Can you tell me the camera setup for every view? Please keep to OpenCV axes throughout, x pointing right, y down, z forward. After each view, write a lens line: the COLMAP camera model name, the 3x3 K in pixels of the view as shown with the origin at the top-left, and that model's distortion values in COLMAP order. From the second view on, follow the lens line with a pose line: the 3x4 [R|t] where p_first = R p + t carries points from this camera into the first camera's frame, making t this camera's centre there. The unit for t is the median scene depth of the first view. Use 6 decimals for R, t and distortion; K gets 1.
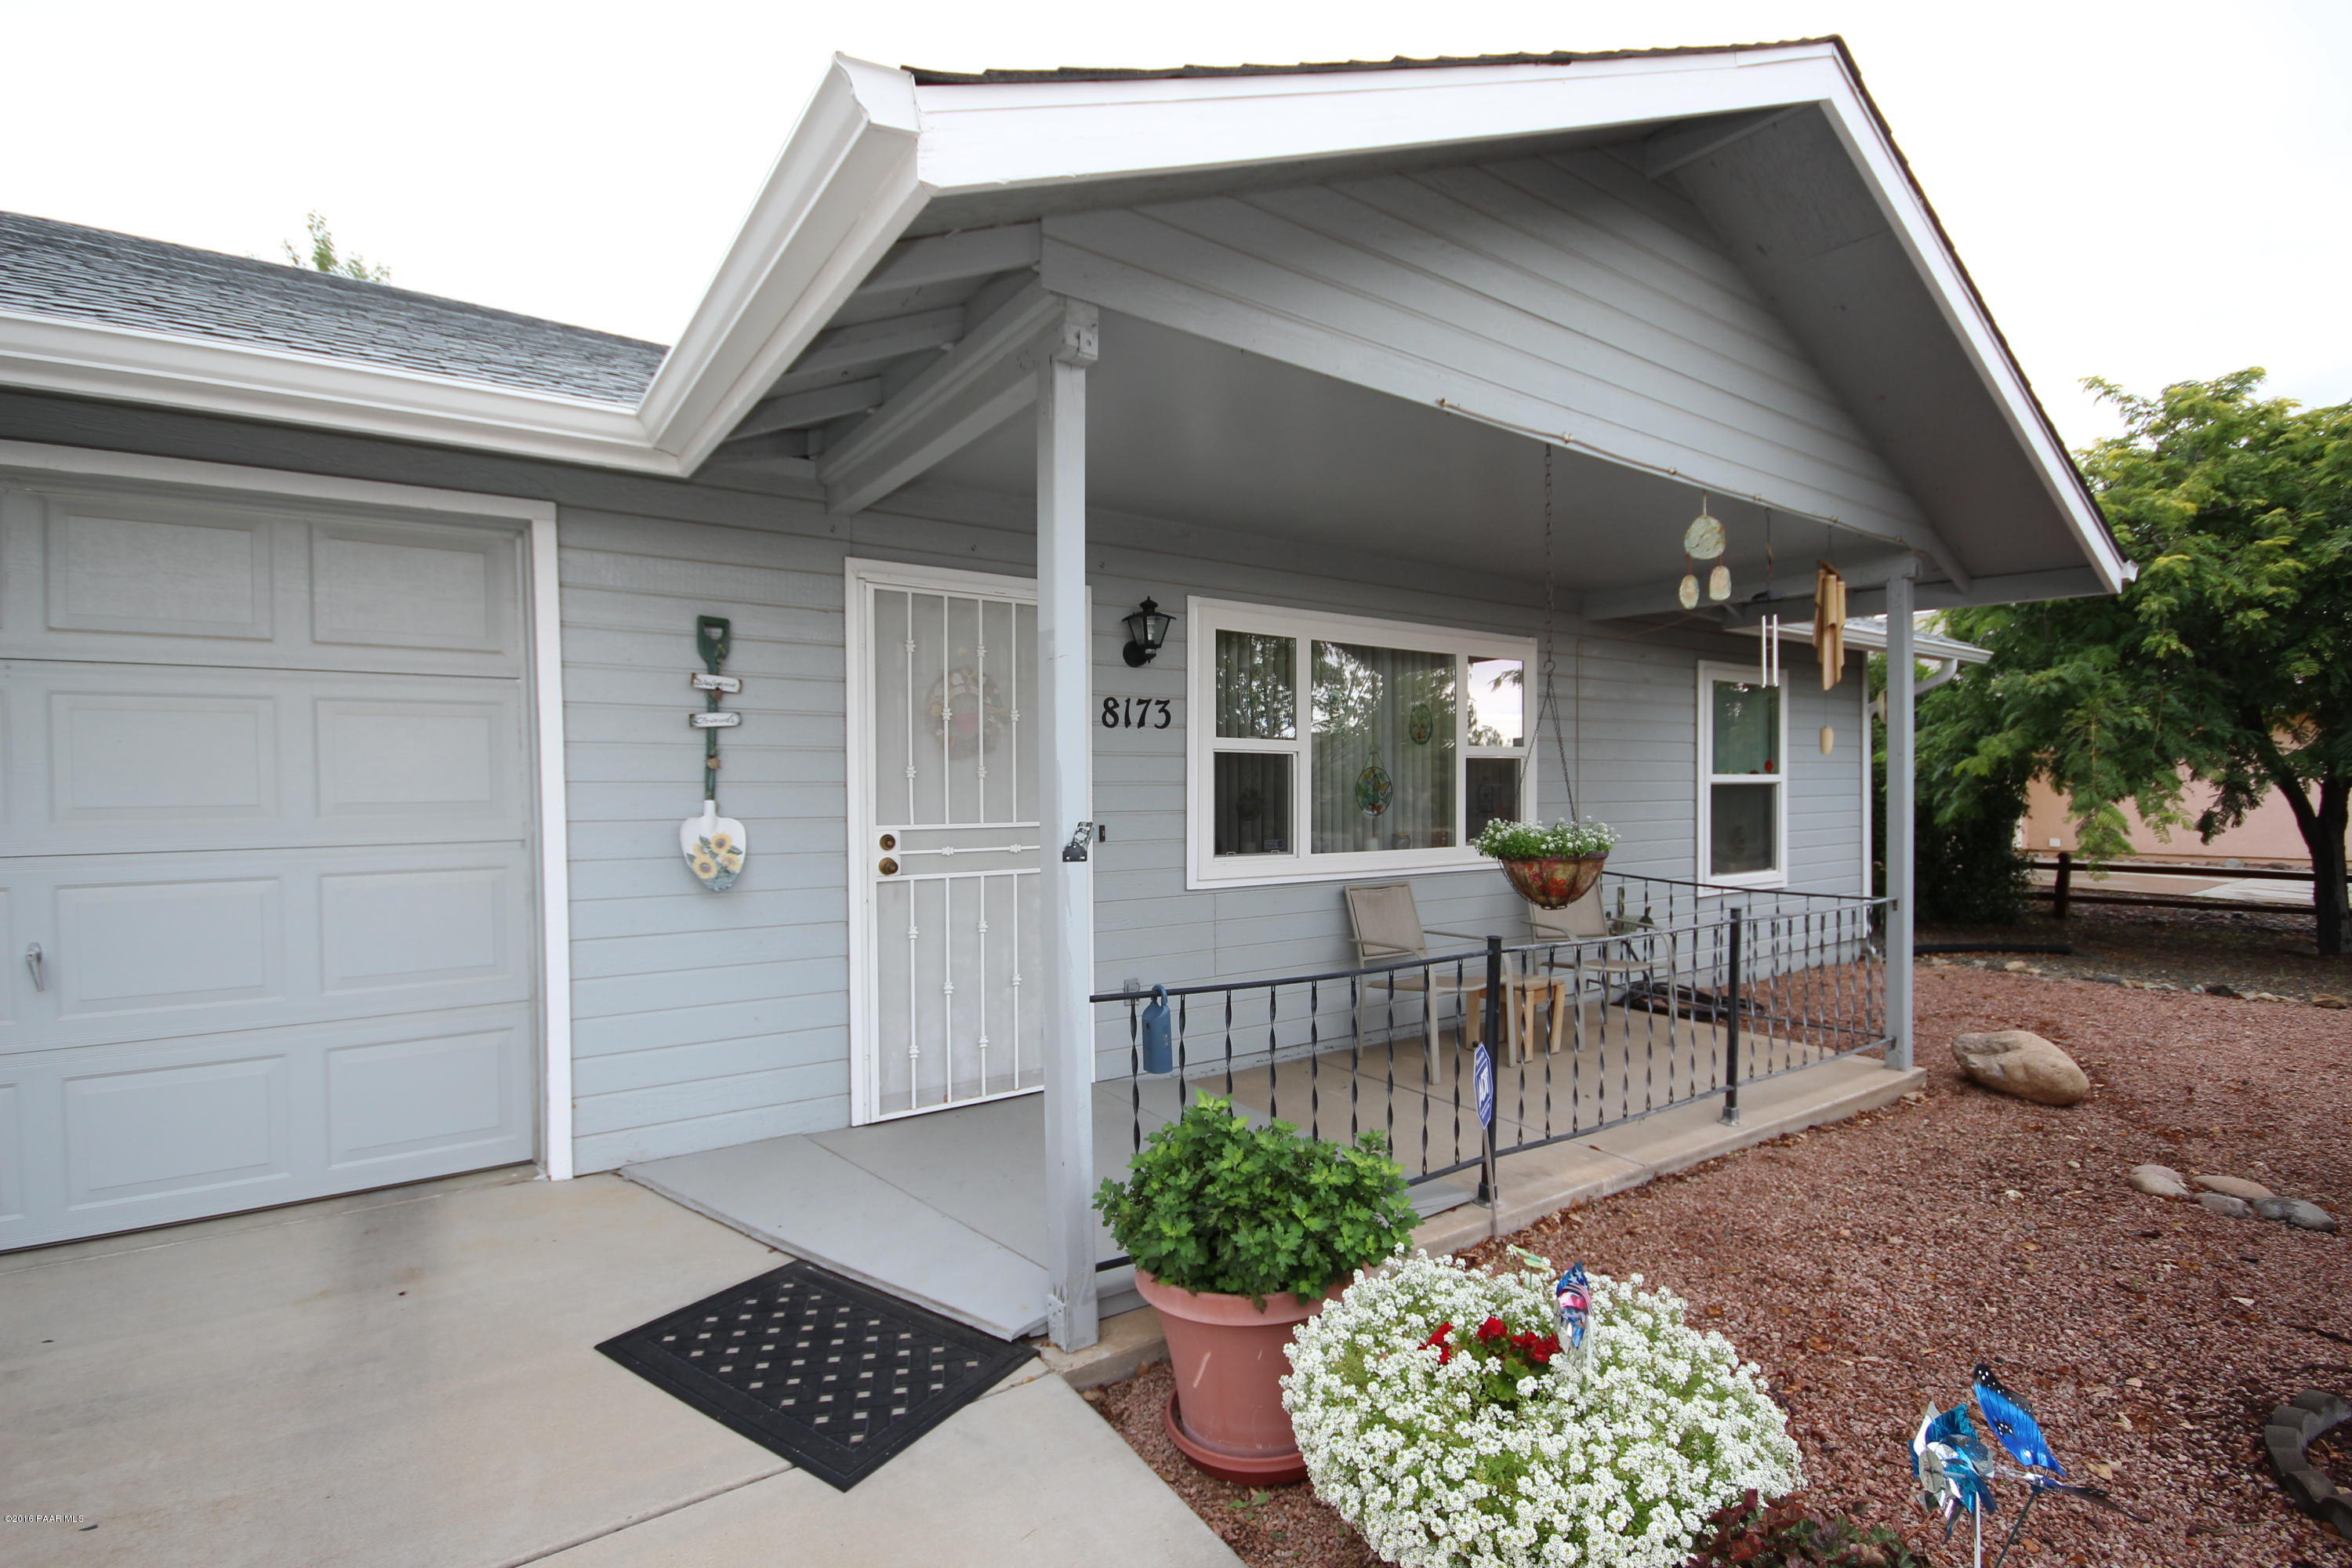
lens RADIAL K [[1063.9, 0, 1173.2], [0, 1063.9, 787.2], [0, 0, 1]] dist [-0.002030, -0.000041]
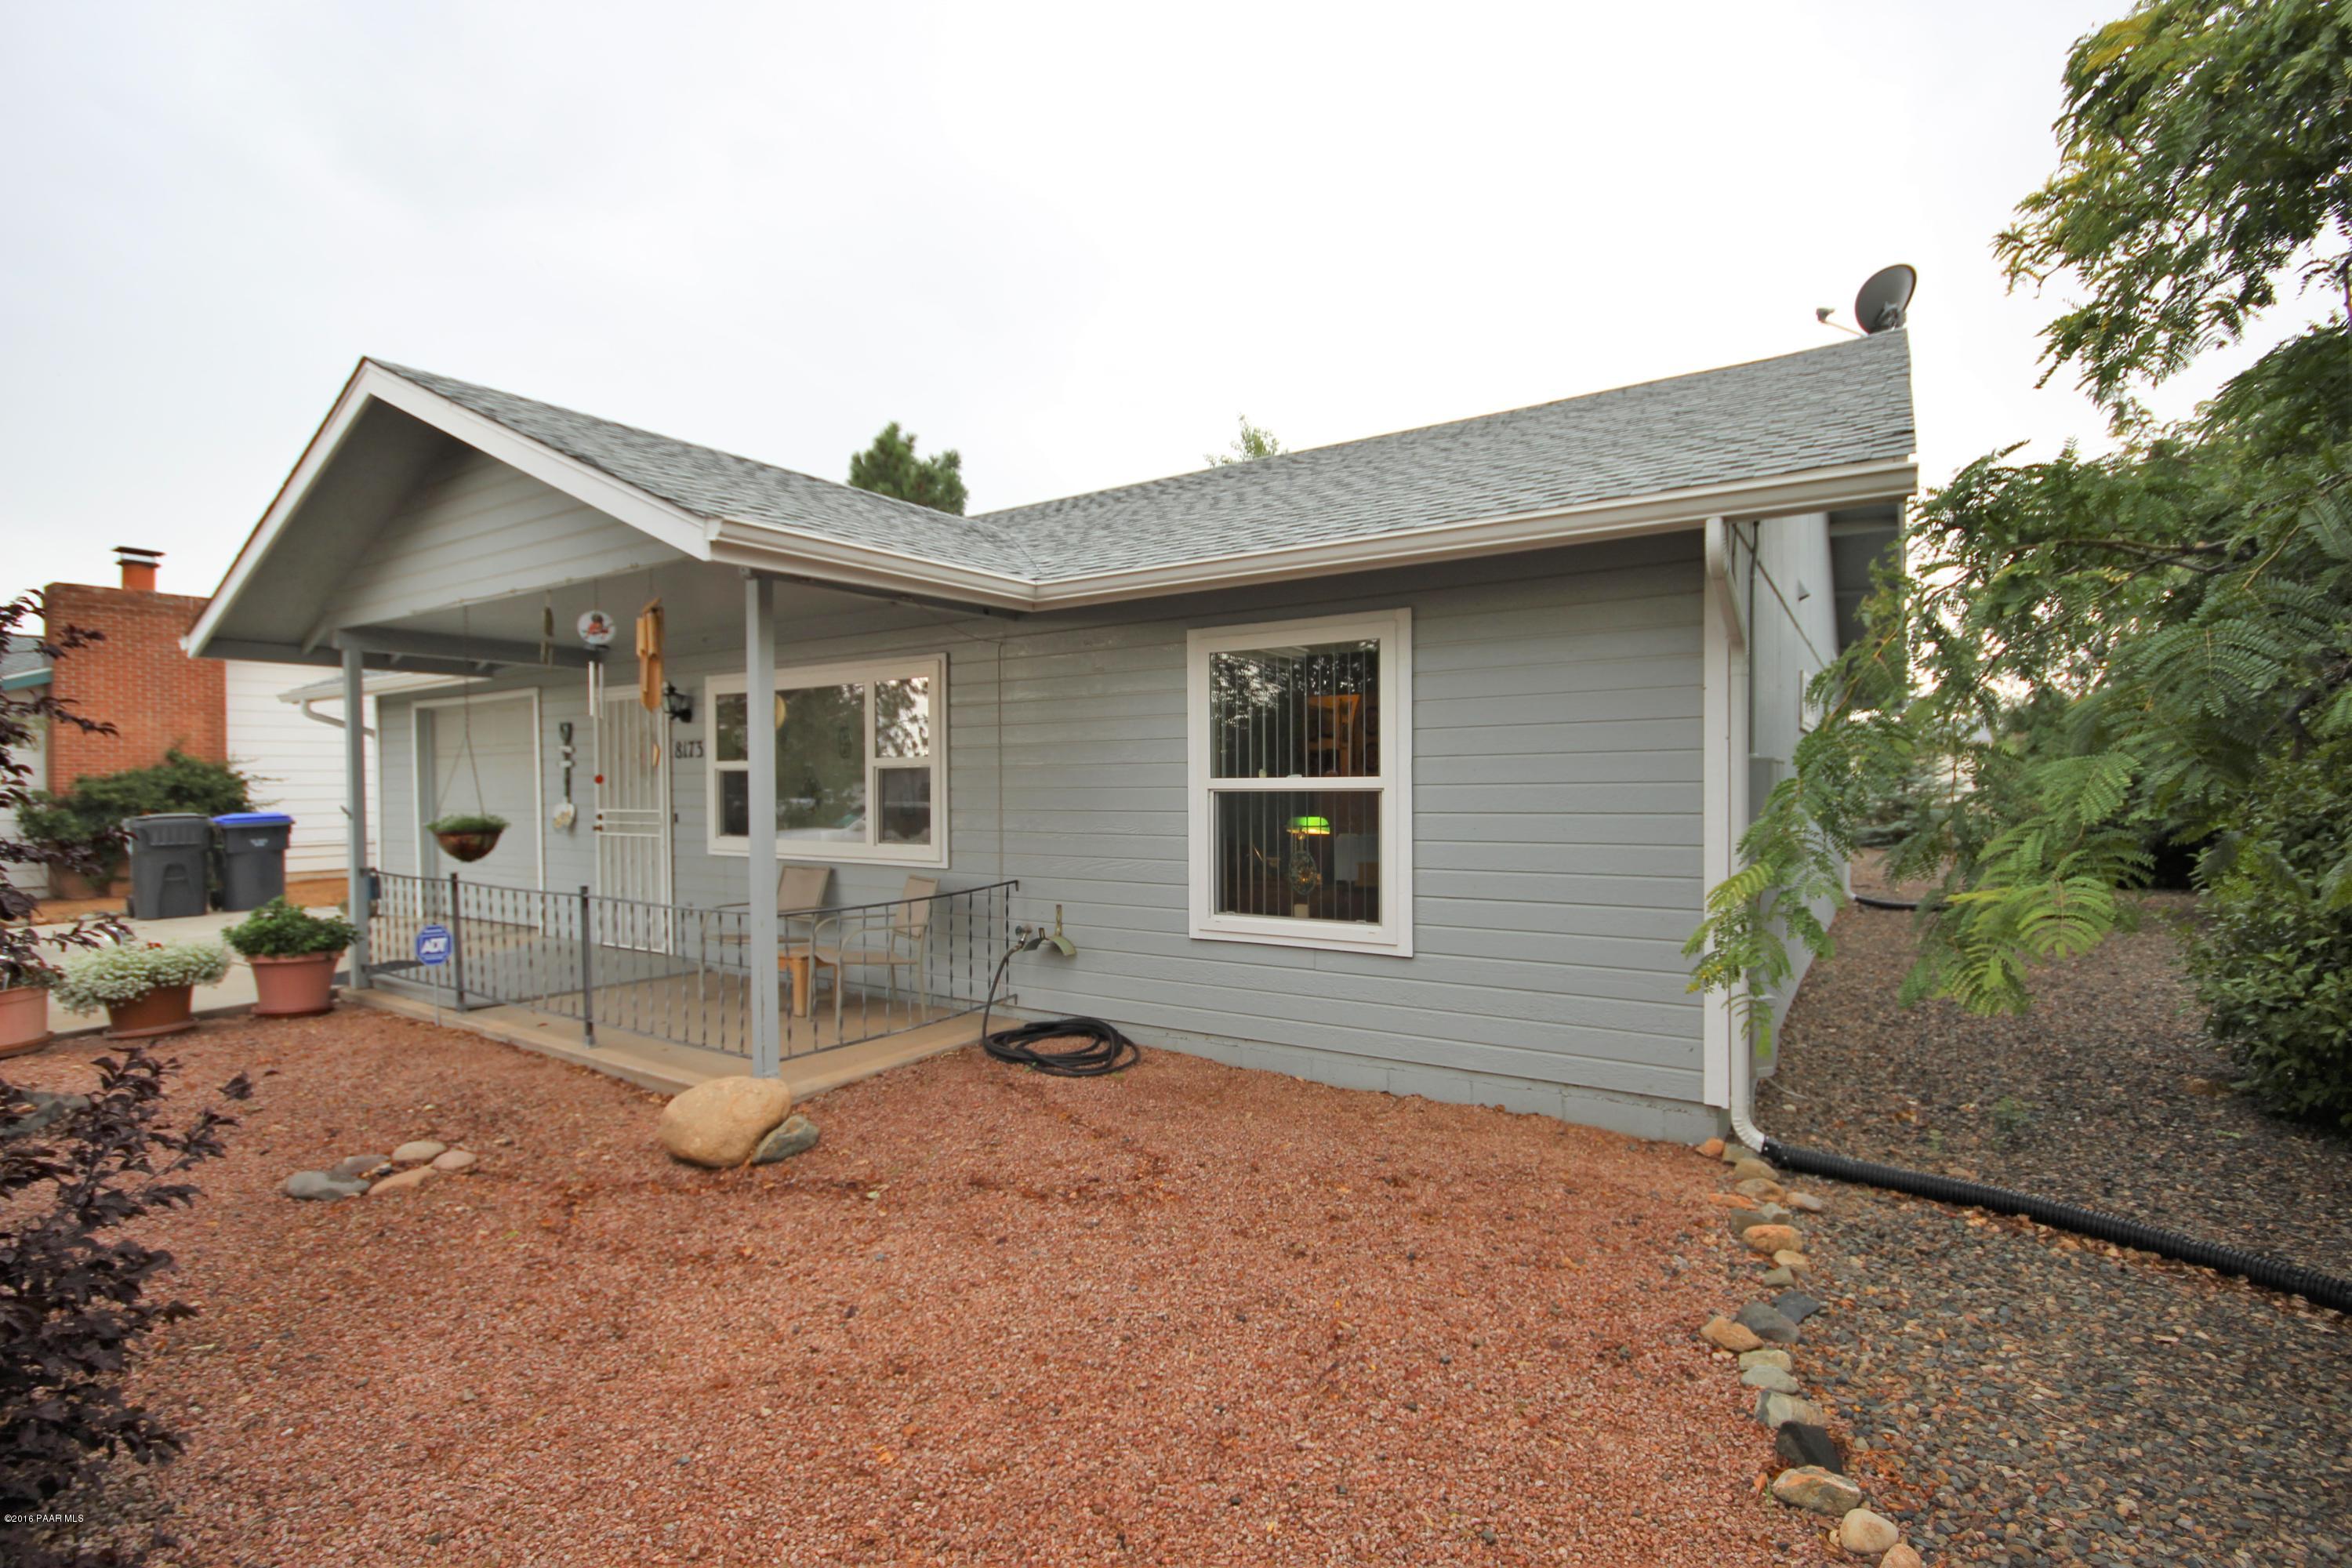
lens RADIAL K [[1063.9, 0, 1171.7], [0, 1063.9, 788.7], [0, 0, 1]] dist [-0.002030, -0.000041]
pose [[0.360221, 0.003144, -0.932862, 1.755922], [-0.001118, 0.999995, 0.002938, -0.010772], [0.932866, -0.000015, 0.360223, 1.036748]]
